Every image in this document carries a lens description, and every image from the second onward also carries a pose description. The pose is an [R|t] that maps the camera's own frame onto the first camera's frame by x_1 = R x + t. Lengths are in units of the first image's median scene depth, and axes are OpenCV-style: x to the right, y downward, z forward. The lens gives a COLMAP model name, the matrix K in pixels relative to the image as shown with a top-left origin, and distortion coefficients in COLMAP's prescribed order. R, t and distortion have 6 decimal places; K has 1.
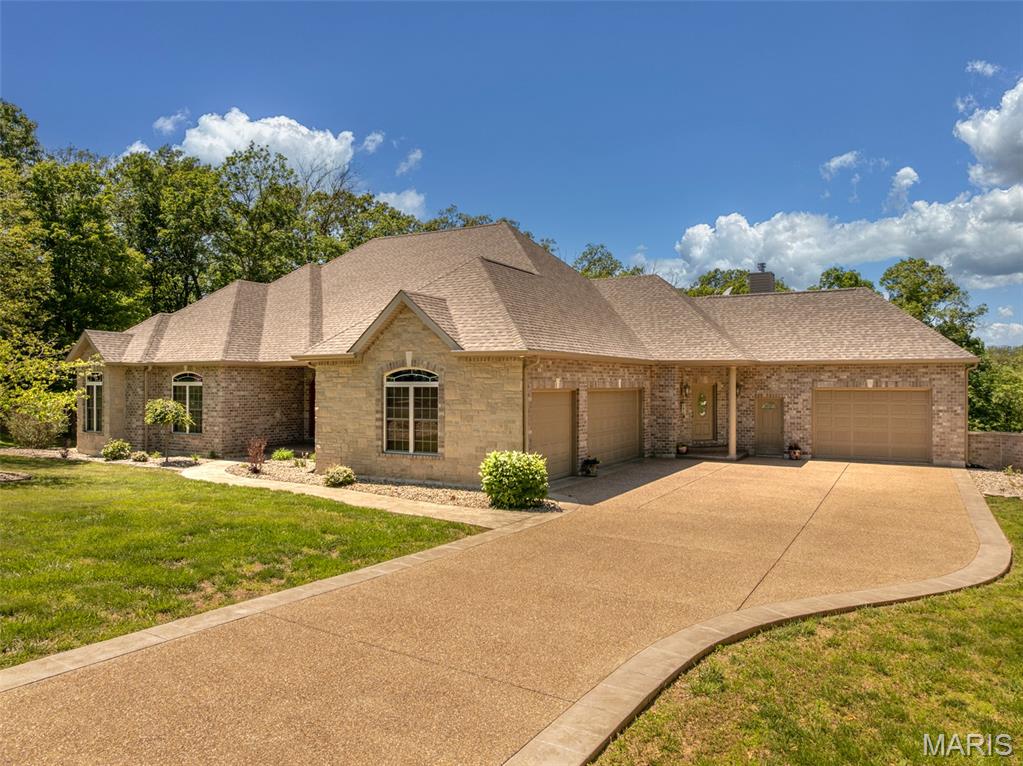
lens RADIAL K [[721.0, 0, 519.2], [0, 721.0, 379.6], [0, 0, 1]] dist [-0.035973, 0.007967]
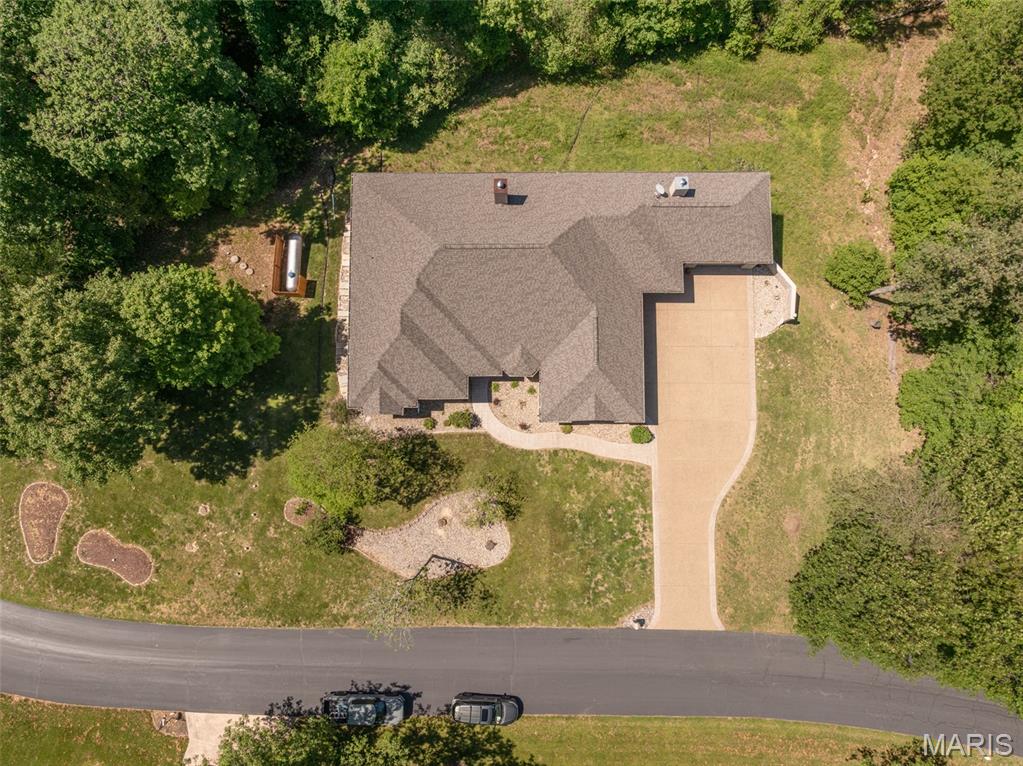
lens RADIAL K [[721.0, 0, 518.9], [0, 721.0, 378.0], [0, 0, 1]] dist [-0.035973, 0.007967]
pose [[0.873672, -0.484473, 0.044538, -0.370051], [-0.000750, 0.090203, 0.995923, -2.296140], [-0.486516, -0.870143, 0.078445, 0.855398]]
